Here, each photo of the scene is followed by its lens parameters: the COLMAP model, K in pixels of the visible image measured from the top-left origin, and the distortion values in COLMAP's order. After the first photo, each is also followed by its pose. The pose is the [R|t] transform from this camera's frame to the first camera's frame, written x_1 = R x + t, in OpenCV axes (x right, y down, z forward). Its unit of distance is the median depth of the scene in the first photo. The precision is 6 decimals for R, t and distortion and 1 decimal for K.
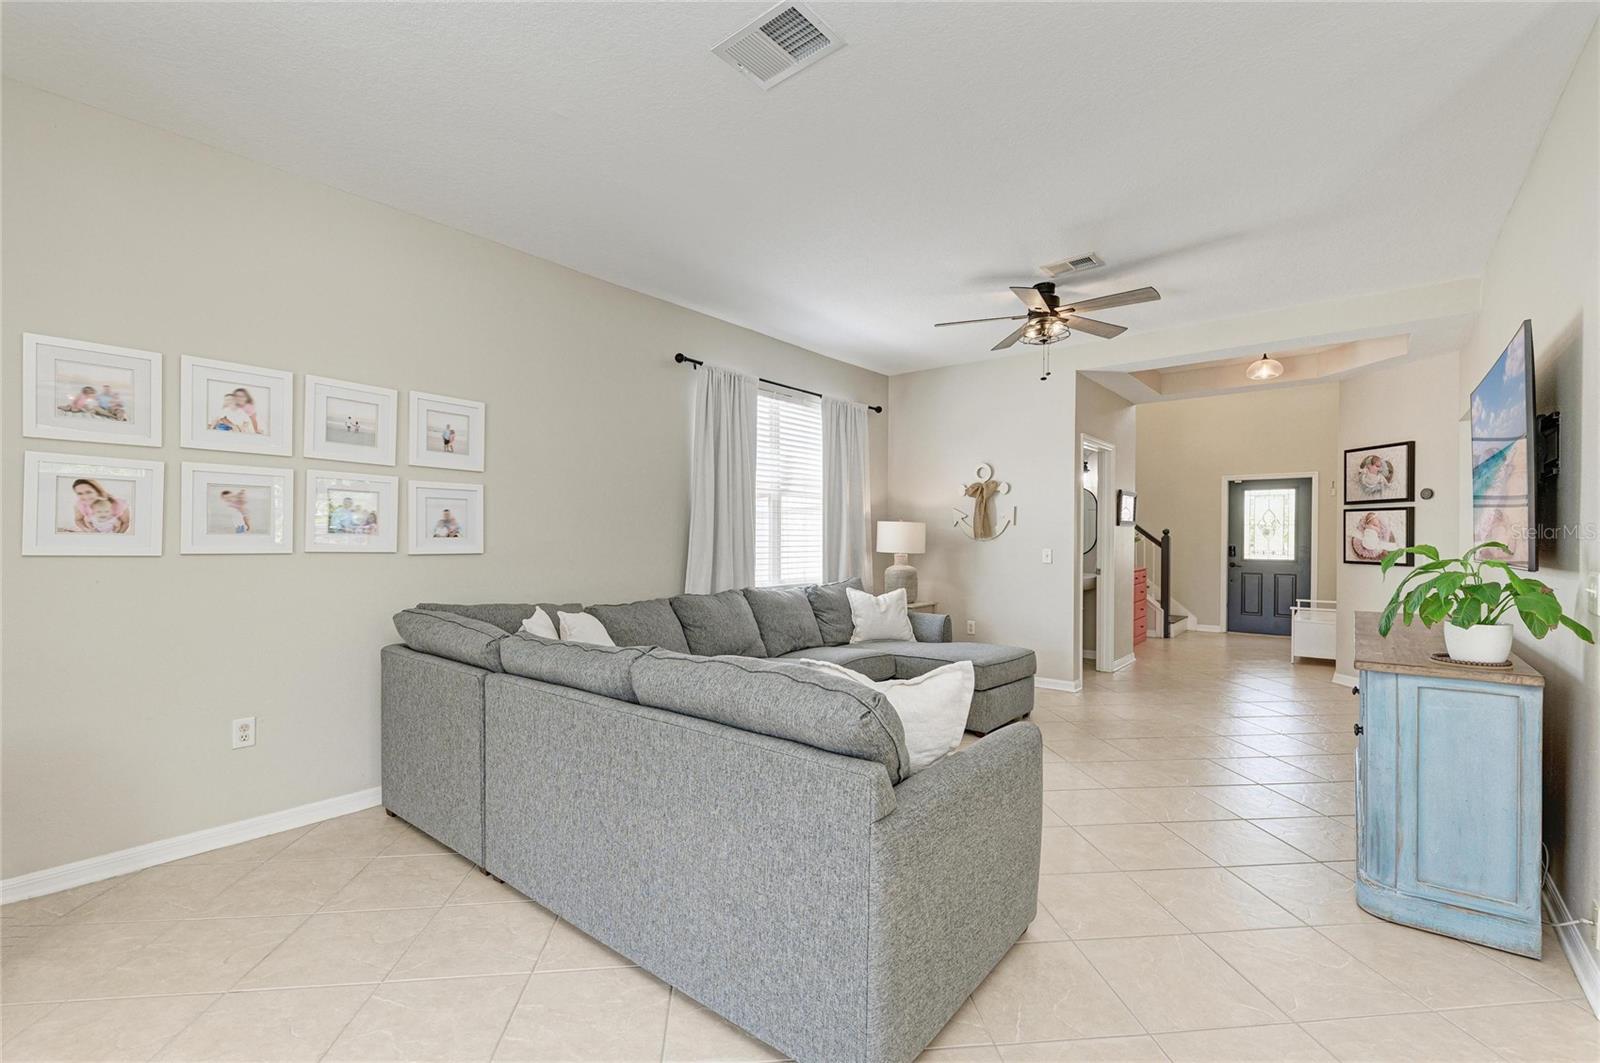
lens RADIAL K [[693.6, 0, 800.1], [0, 693.6, 545.3], [0, 0, 1]] dist [0.000922, -0.000160]
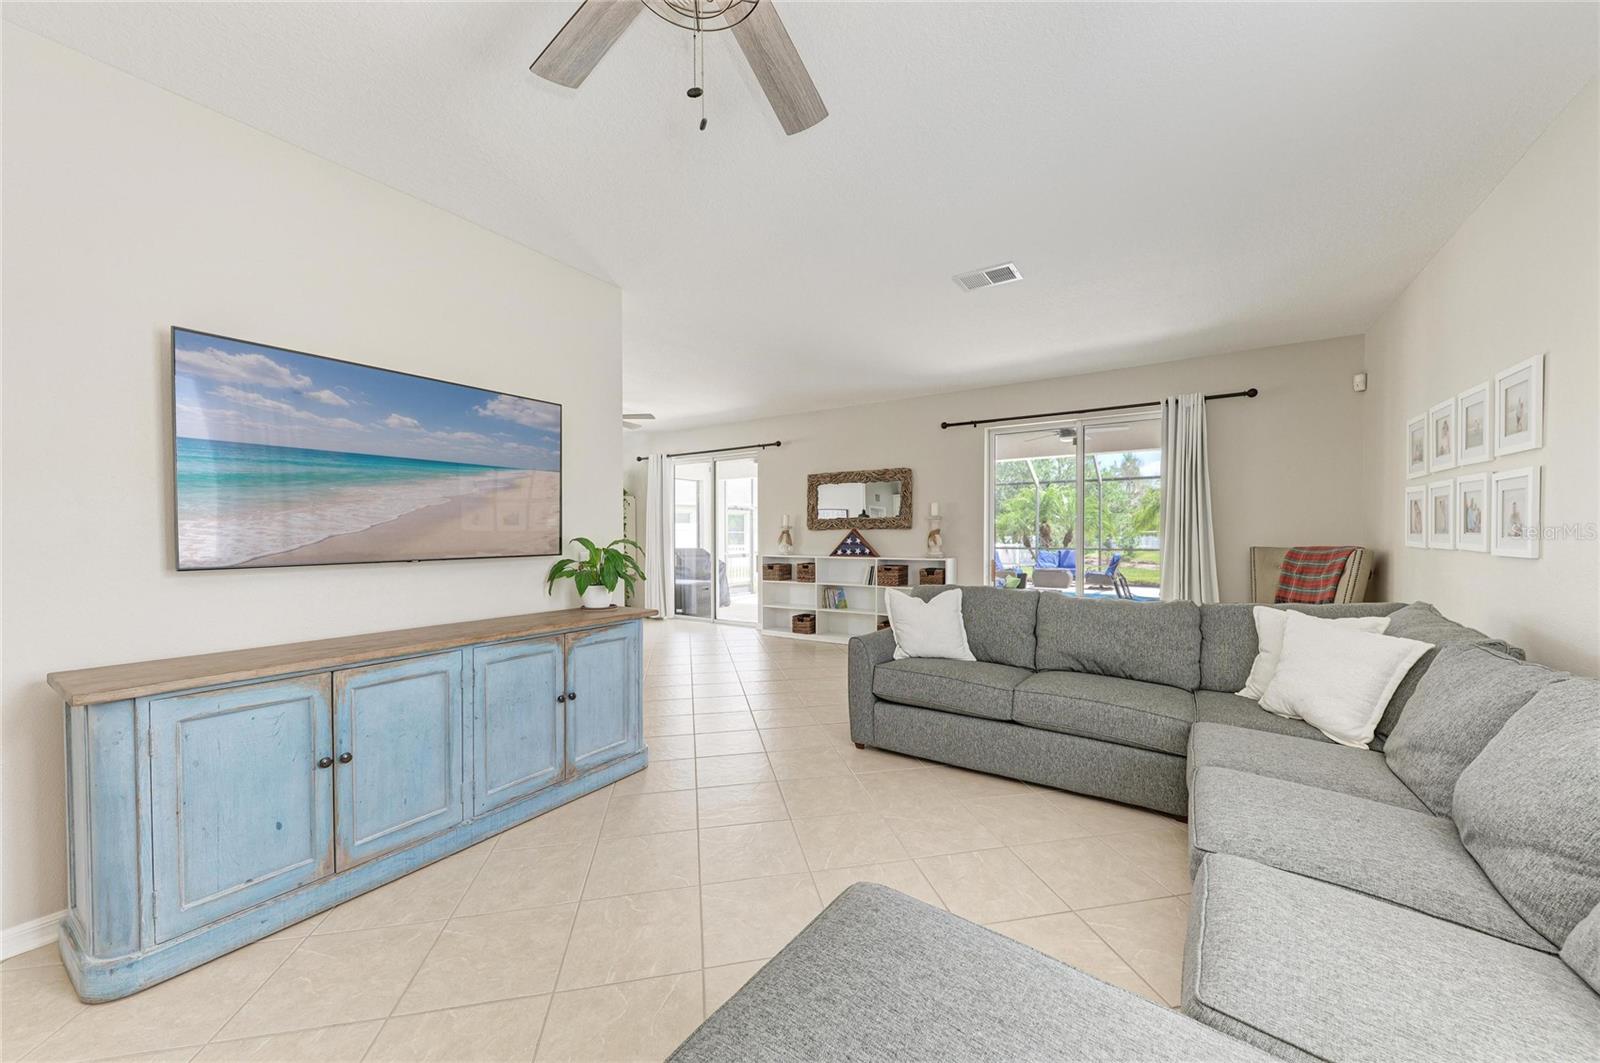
lens RADIAL K [[582.7, 0, 809.6], [0, 582.7, 543.8], [0, 0, 1]] dist [0.011492, -0.004702]
pose [[-0.993378, 0.001258, -0.114884, 0.244266], [-0.001949, 0.999611, 0.027806, -0.012824], [0.114874, 0.027846, -0.992990, 0.971688]]
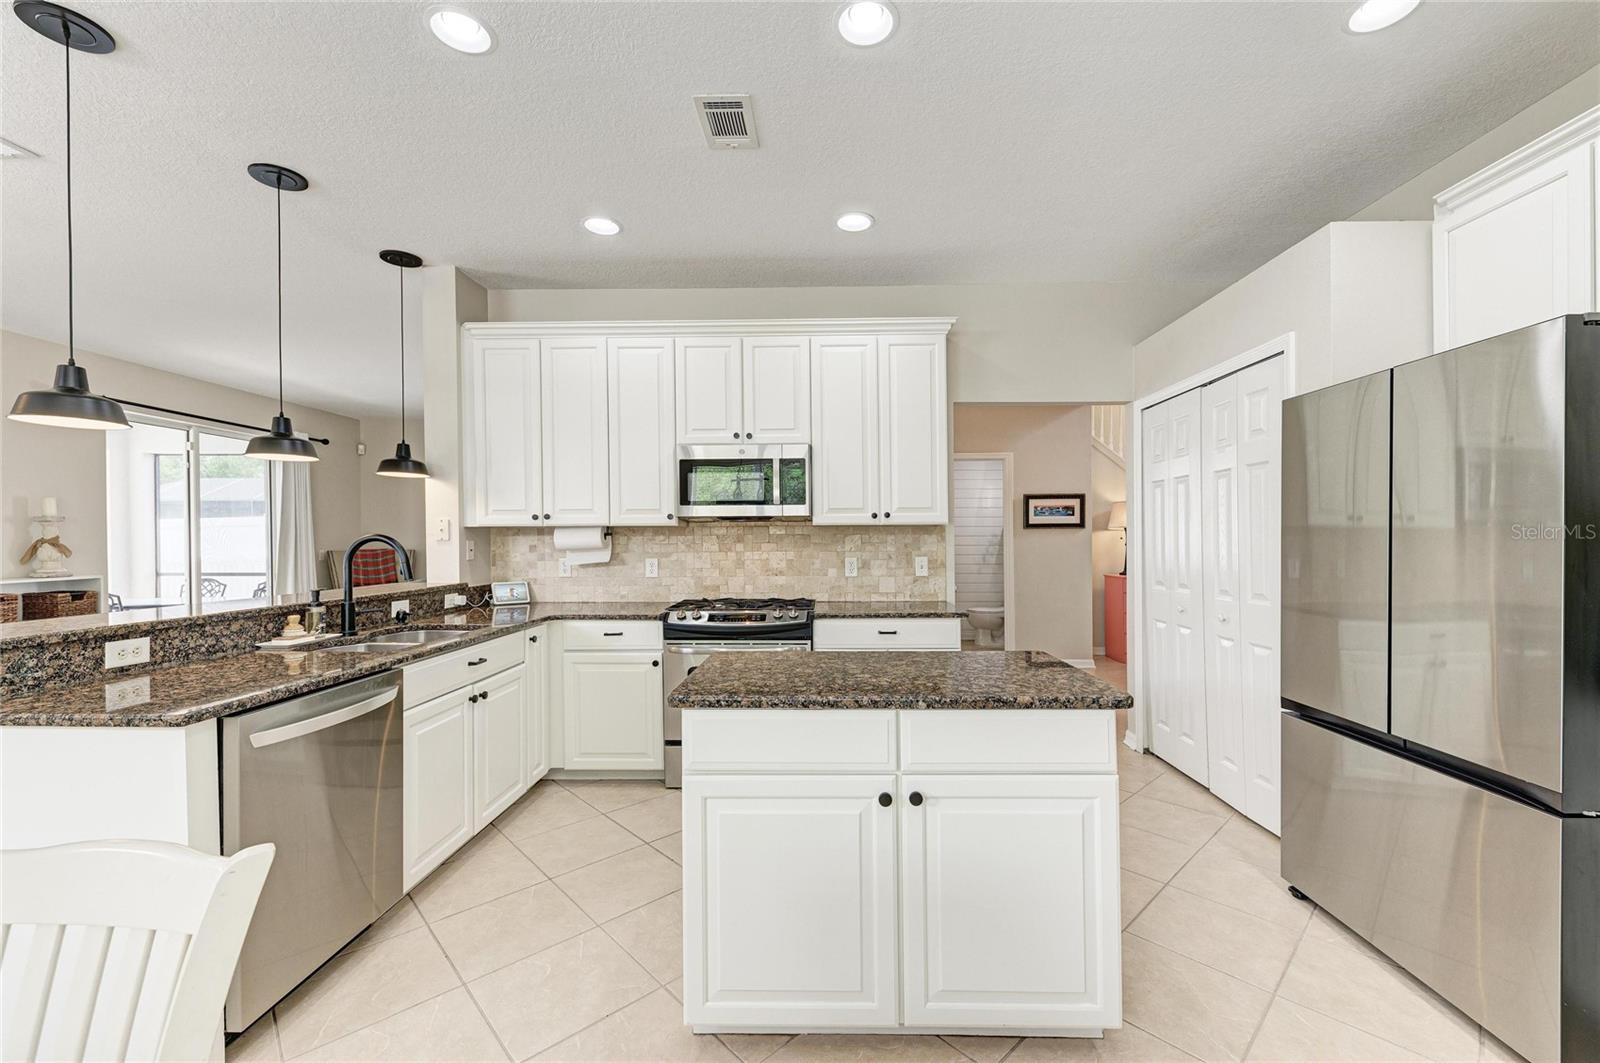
lens RADIAL K [[647.3, 0, 805.0], [0, 647.3, 536.9], [0, 0, 1]] dist [0.000615, 0.000070]
pose [[0.612539, -0.006640, -0.790413, 1.154563], [-0.004560, 0.999918, -0.011934, -0.003118], [0.790427, 0.010914, 0.612458, 0.161081]]
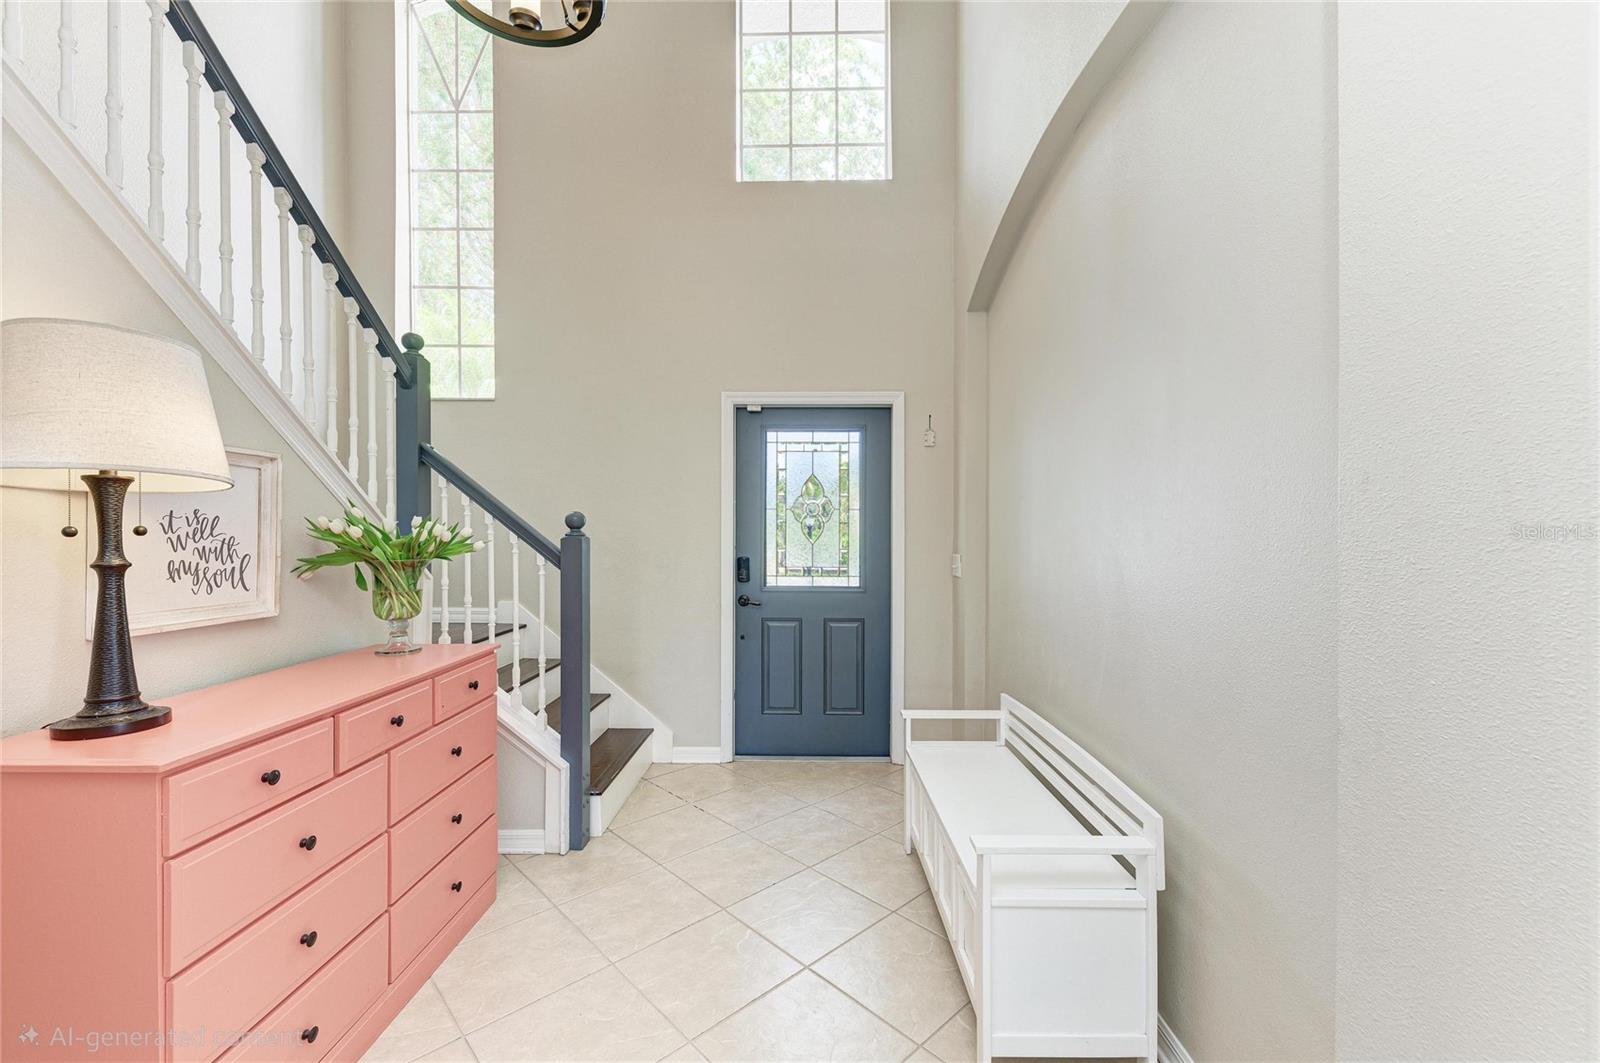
lens RADIAL K [[647.3, 0, 805.0], [0, 647.3, 536.9], [0, 0, 1]] dist [0.000615, 0.000070]
pose [[0.780789, -0.001773, 0.624792, 0.630377], [0.007639, 0.999948, -0.006709, -0.013370], [-0.624748, 0.010011, 0.780762, 1.039355]]
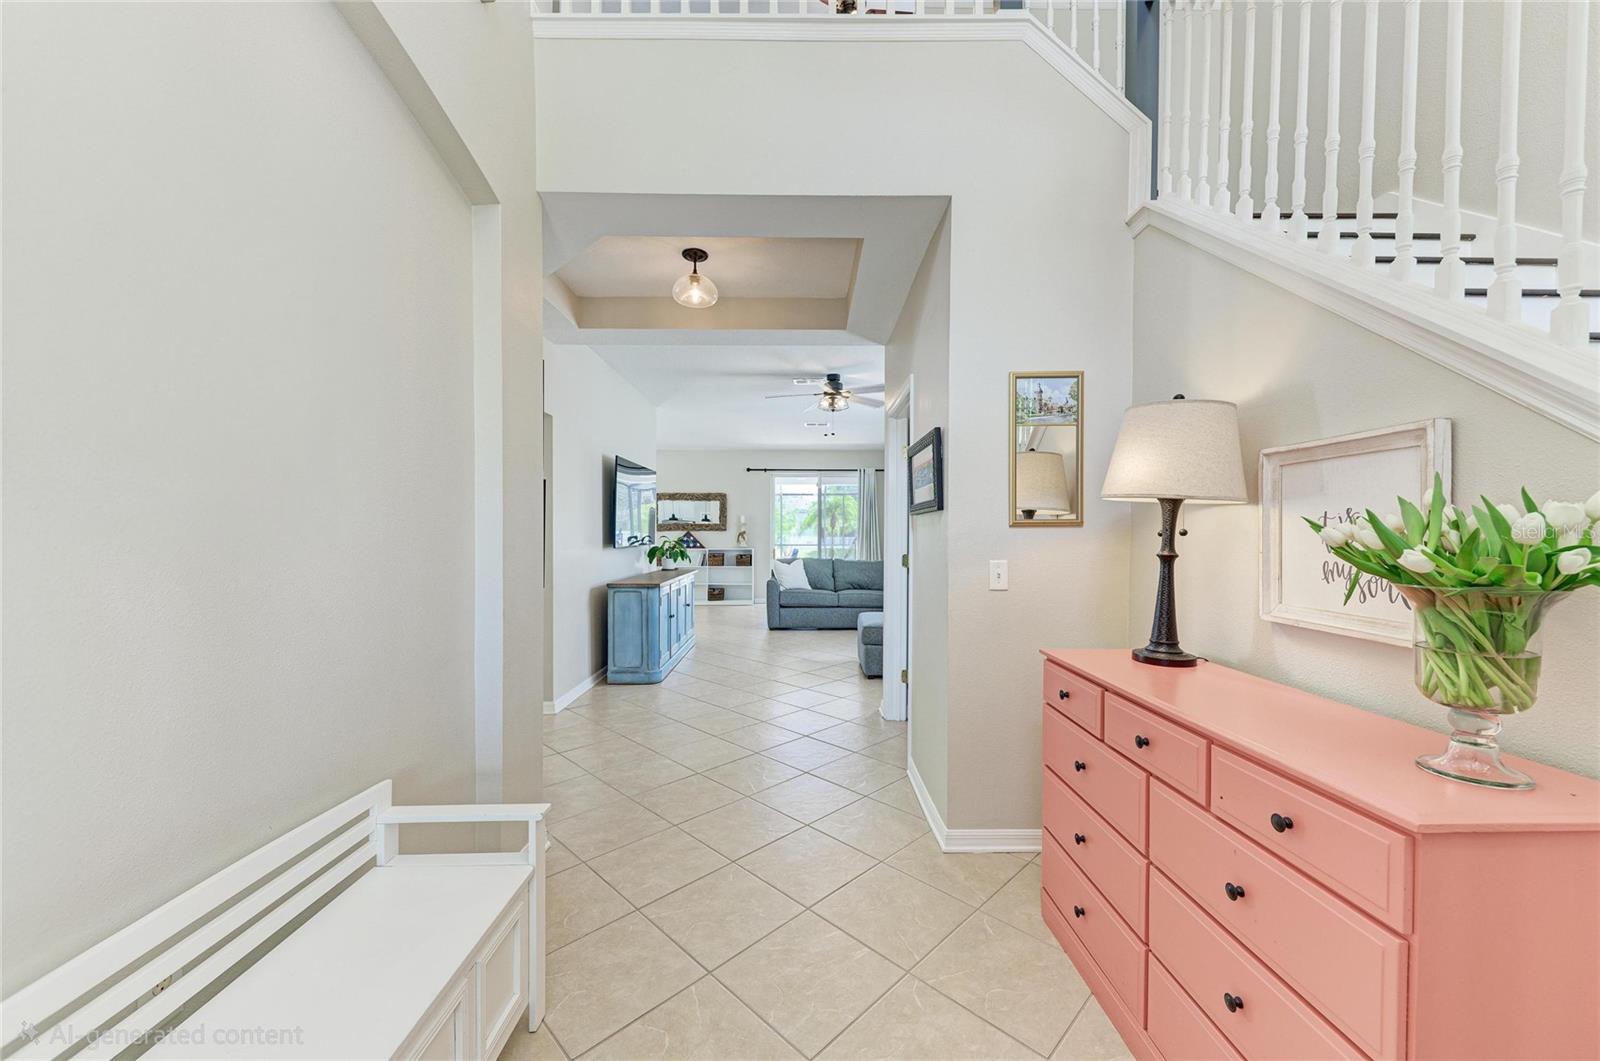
lens RADIAL K [[582.7, 0, 809.6], [0, 582.7, 542.8], [0, 0, 1]] dist [0.011492, -0.004702]
pose [[-0.765391, 0.006780, -0.643530, 0.914385], [-0.010617, 0.999675, 0.023159, -0.018447], [0.643478, 0.024558, -0.765071, 1.460639]]
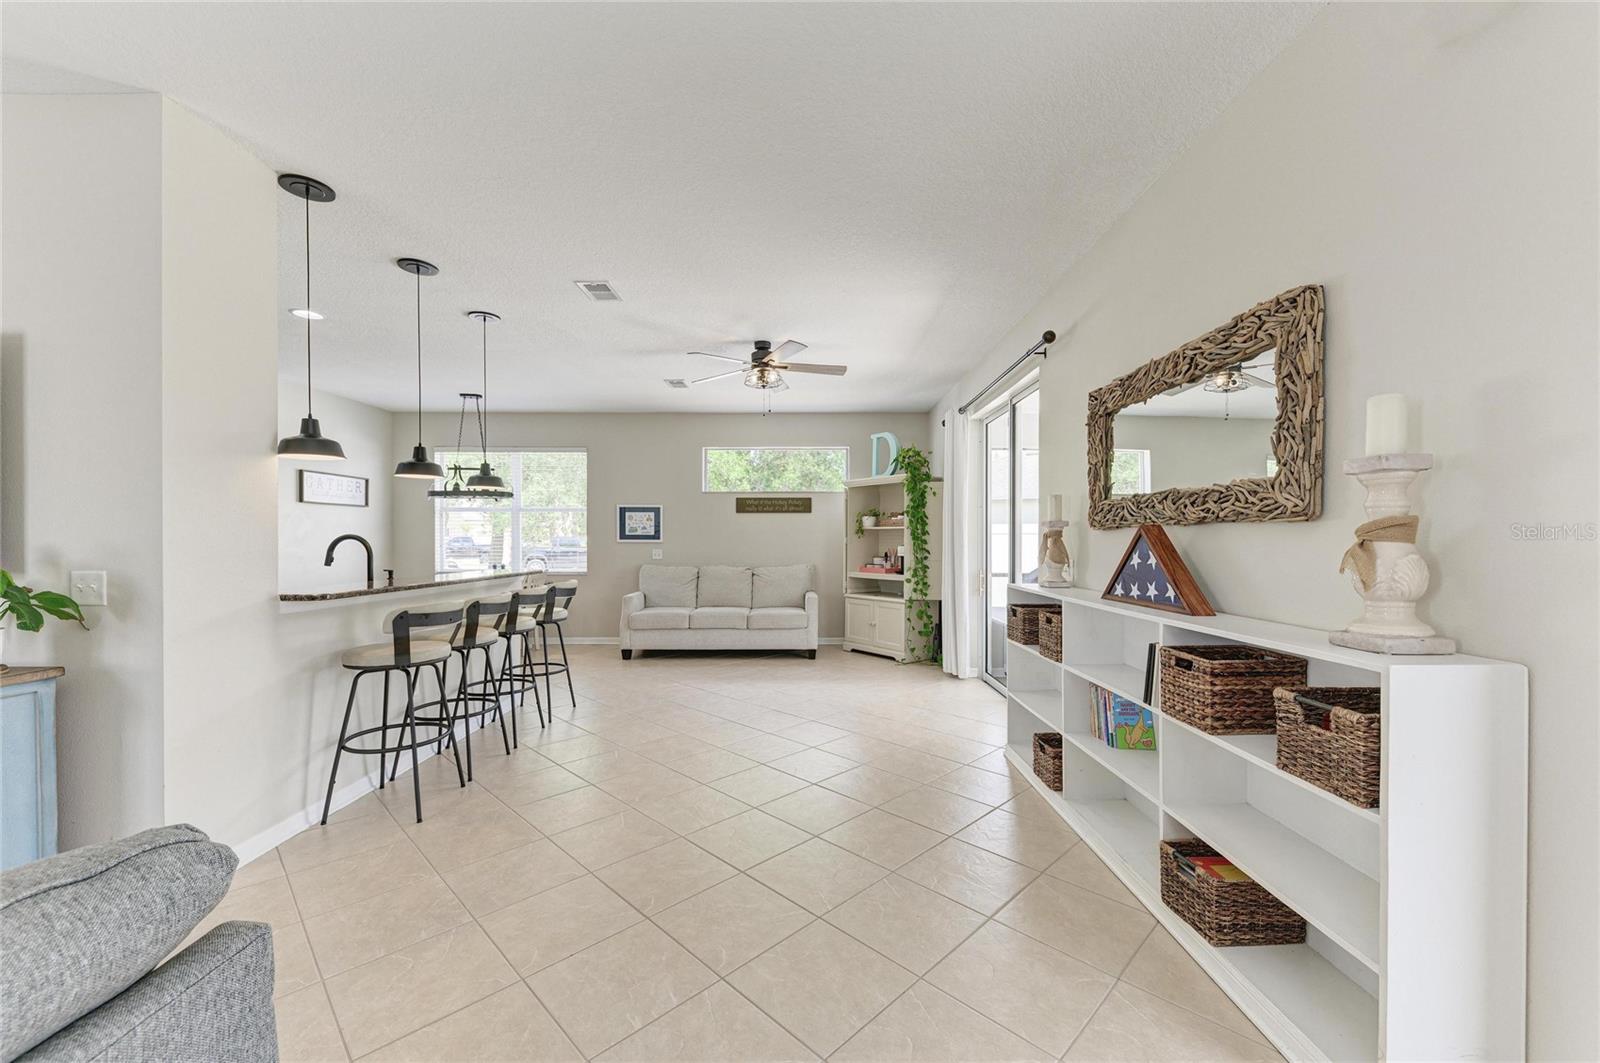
lens RADIAL K [[627.9, 0, 804.8], [0, 627.9, 537.9], [0, 0, 1]] dist [0.017654, -0.006543]
pose [[-0.630511, -0.000722, 0.776180, -0.171964], [0.008425, 0.999934, 0.007774, -0.006124], [-0.776135, 0.011441, -0.630463, 0.252052]]
